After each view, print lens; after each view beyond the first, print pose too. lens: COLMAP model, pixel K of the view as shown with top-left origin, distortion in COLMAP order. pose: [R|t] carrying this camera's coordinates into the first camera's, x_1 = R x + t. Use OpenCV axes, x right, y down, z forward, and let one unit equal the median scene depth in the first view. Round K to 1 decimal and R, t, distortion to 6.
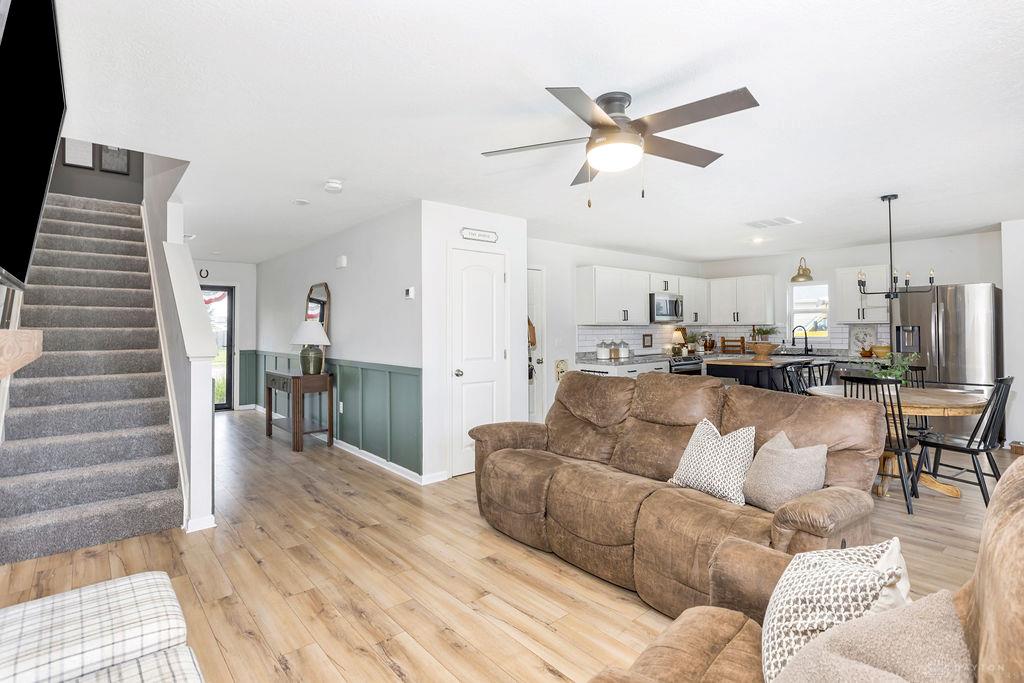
lens RADIAL K [[490.9, 0, 504.3], [0, 490.9, 317.5], [0, 0, 1]] dist [0.005713, -0.000966]
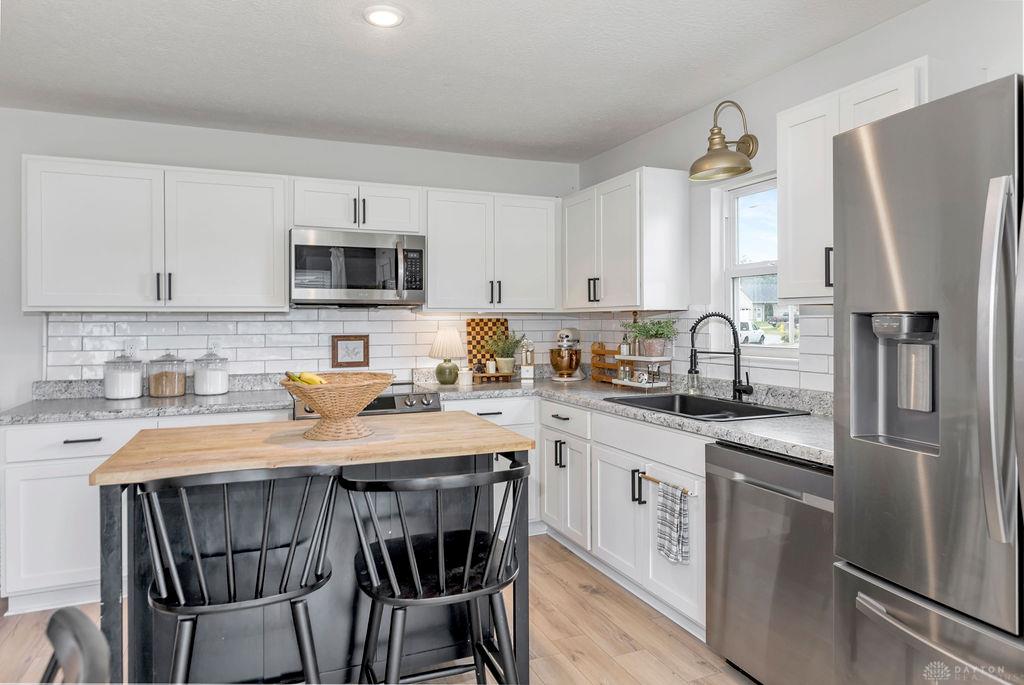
lens RADIAL K [[639.7, 0, 492.9], [0, 639.7, 328.5], [0, 0, 1]] dist [0.020388, -0.000253]
pose [[0.956560, 0.005434, -0.291486, 0.633585], [0.005820, 0.999271, 0.037729, 0.010615], [0.291479, -0.037787, 0.955831, 0.594805]]
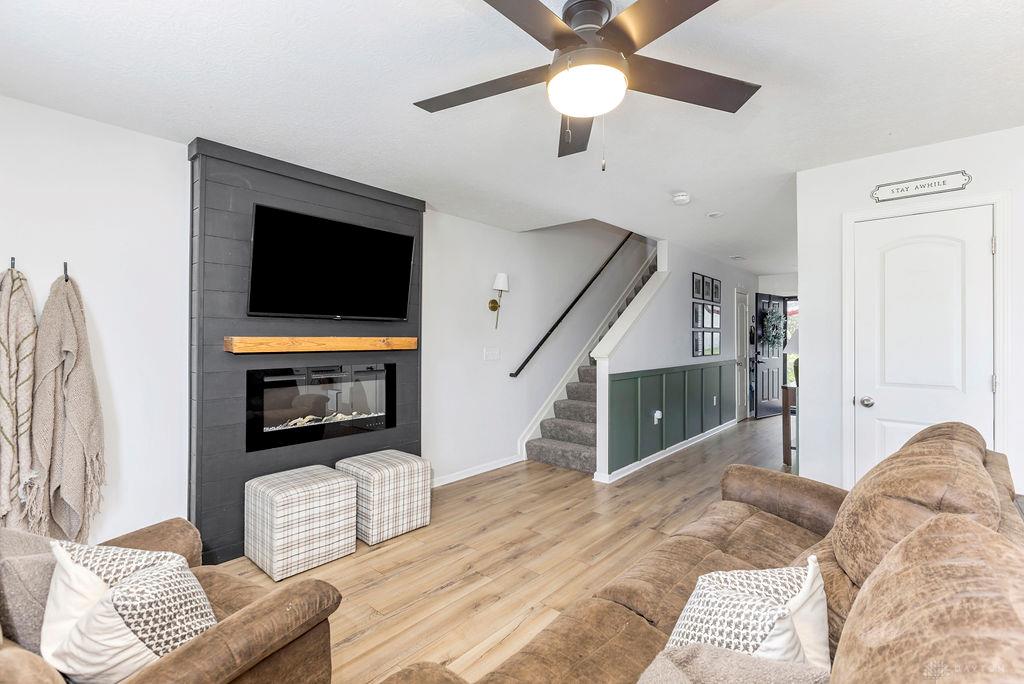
lens RADIAL K [[455.9, 0, 521.5], [0, 455.9, 332.7], [0, 0, 1]] dist [0.000455, 0.000640]
pose [[0.161301, -0.007359, -0.986878, 0.301081], [0.022709, 0.999735, -0.003744, 0.005154], [0.986644, -0.021807, 0.161425, 0.282237]]
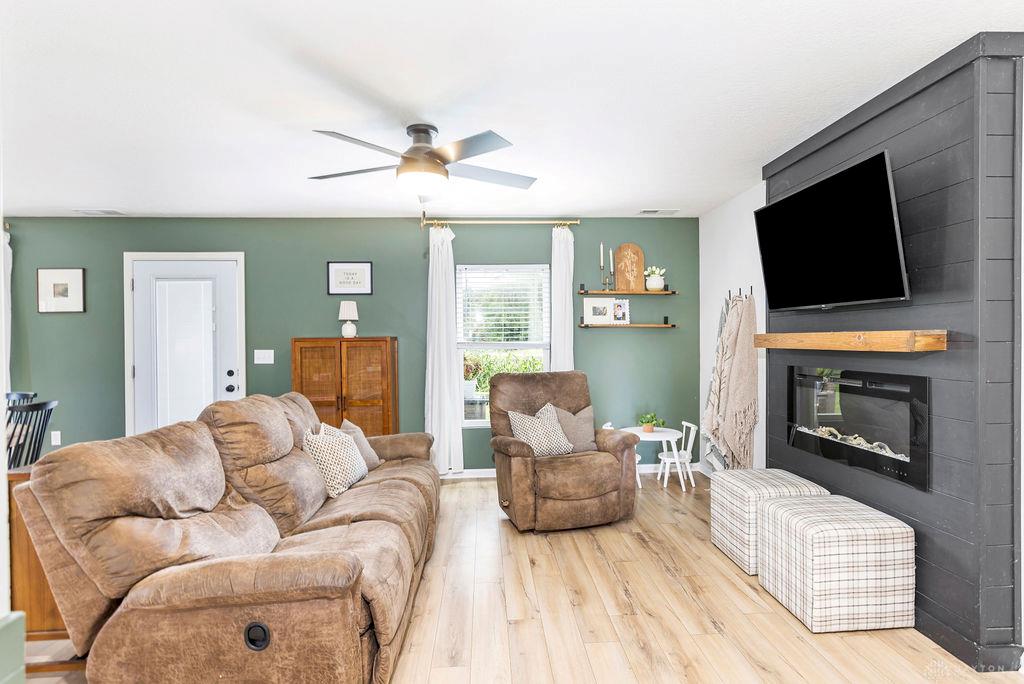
lens RADIAL K [[534.2, 0, 516.8], [0, 534.2, 343.4], [0, 0, 1]] dist [0.000331, -0.000892]
pose [[-0.802536, 0.010555, 0.596511, -0.234173], [0.001435, 0.999875, -0.015763, 0.018616], [-0.596602, -0.011794, -0.802450, 0.650379]]
